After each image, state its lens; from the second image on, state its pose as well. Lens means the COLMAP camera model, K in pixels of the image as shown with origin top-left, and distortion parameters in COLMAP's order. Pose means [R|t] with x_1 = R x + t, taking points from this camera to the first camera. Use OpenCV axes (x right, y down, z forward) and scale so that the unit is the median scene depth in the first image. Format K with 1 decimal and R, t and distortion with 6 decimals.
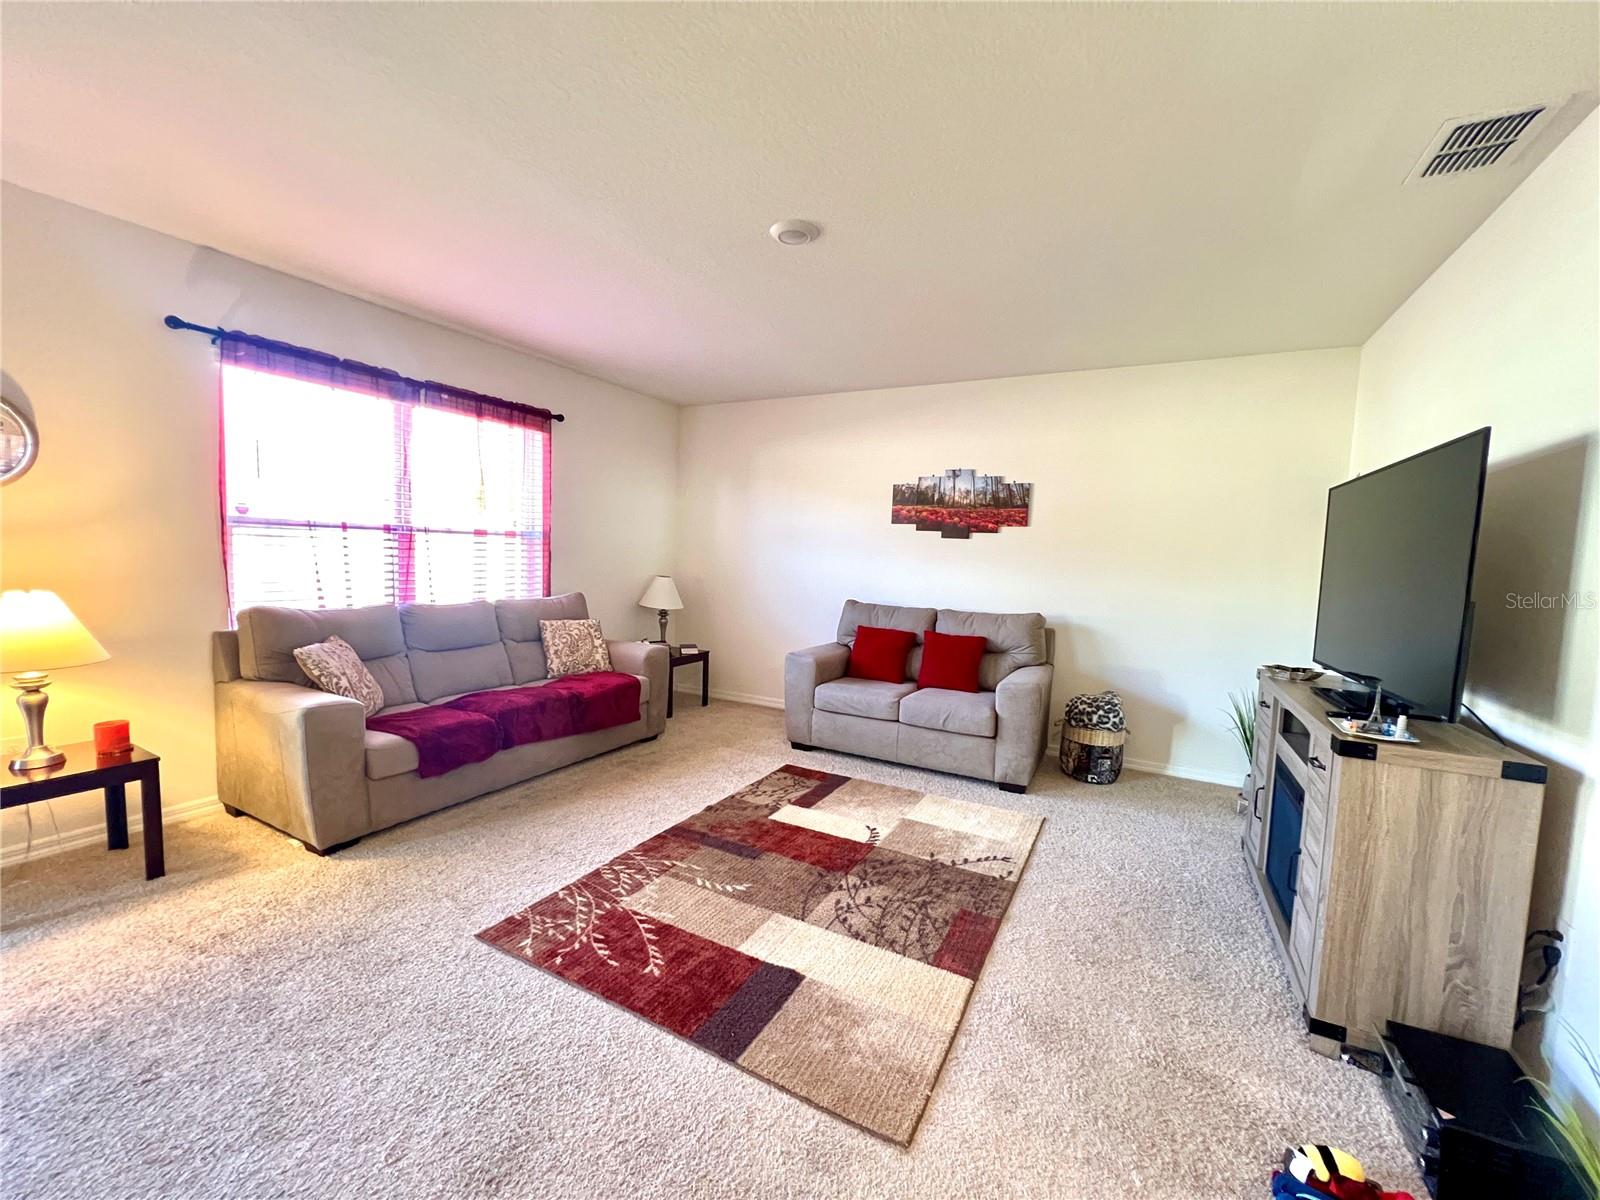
lens RADIAL K [[644.6, 0, 802.8], [0, 644.6, 603.3], [0, 0, 1]] dist [-0.001401, 0.000747]
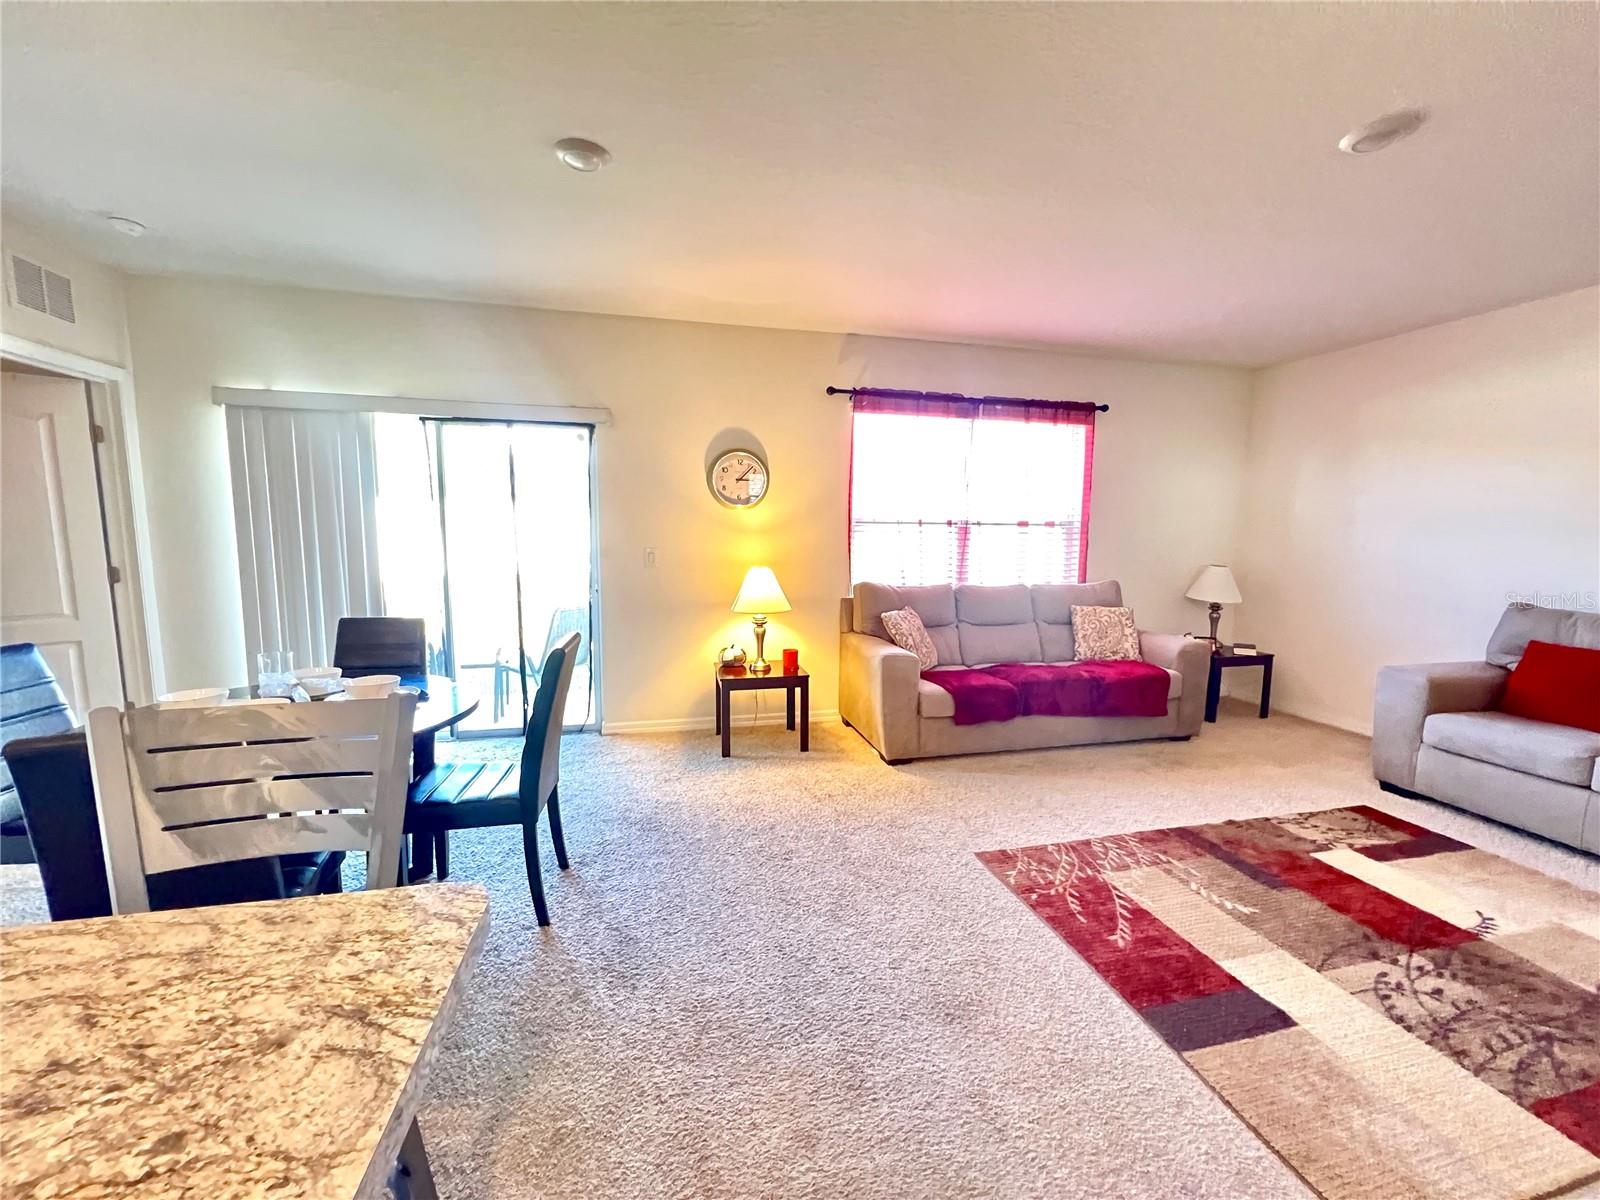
lens RADIAL K [[644.6, 0, 802.8], [0, 644.6, 603.3], [0, 0, 1]] dist [-0.001401, 0.000747]
pose [[0.672179, 0.055268, -0.738323, 0.112557], [-0.044679, 0.998421, 0.034062, 0.010351], [0.739040, 0.010091, 0.673586, -0.054967]]
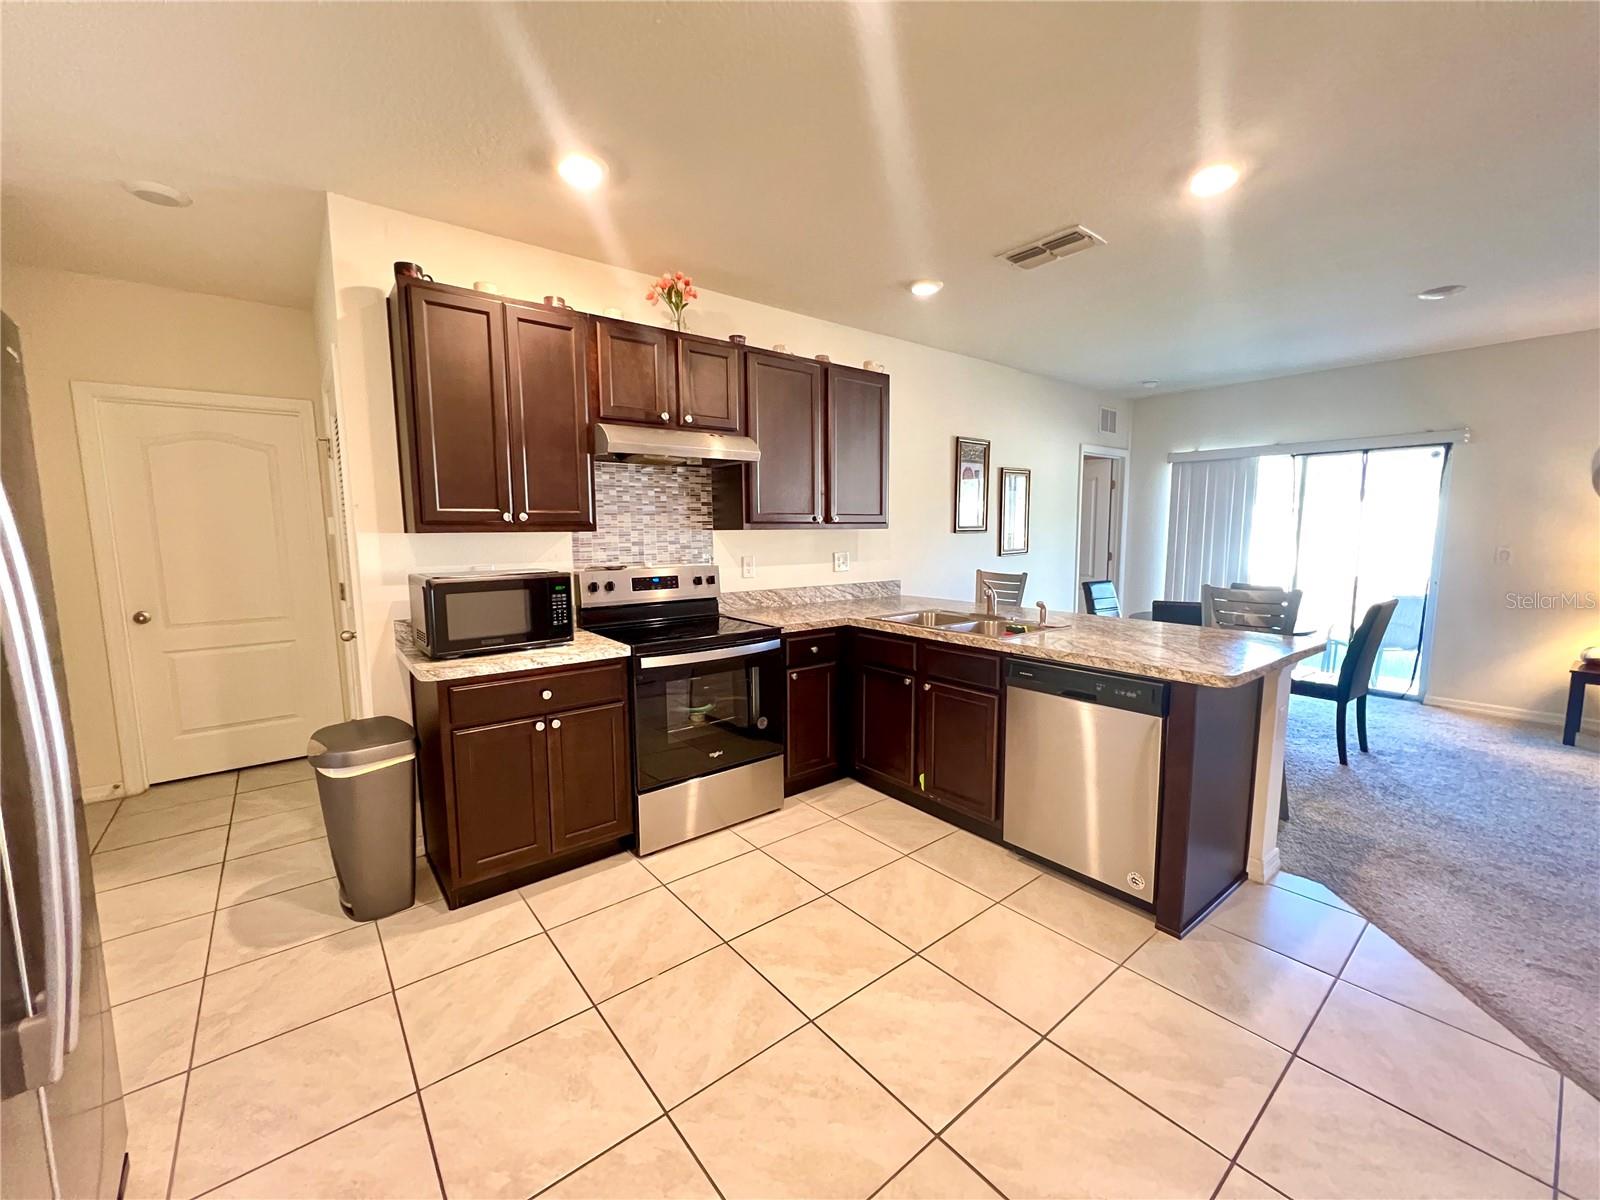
lens RADIAL K [[644.6, 0, 802.8], [0, 644.6, 603.3], [0, 0, 1]] dist [-0.001401, 0.000747]
pose [[-0.385202, 0.072438, -0.919985, 0.929585], [-0.082545, 0.990214, 0.112530, 0.051140], [0.919133, 0.119286, -0.375453, -0.309168]]
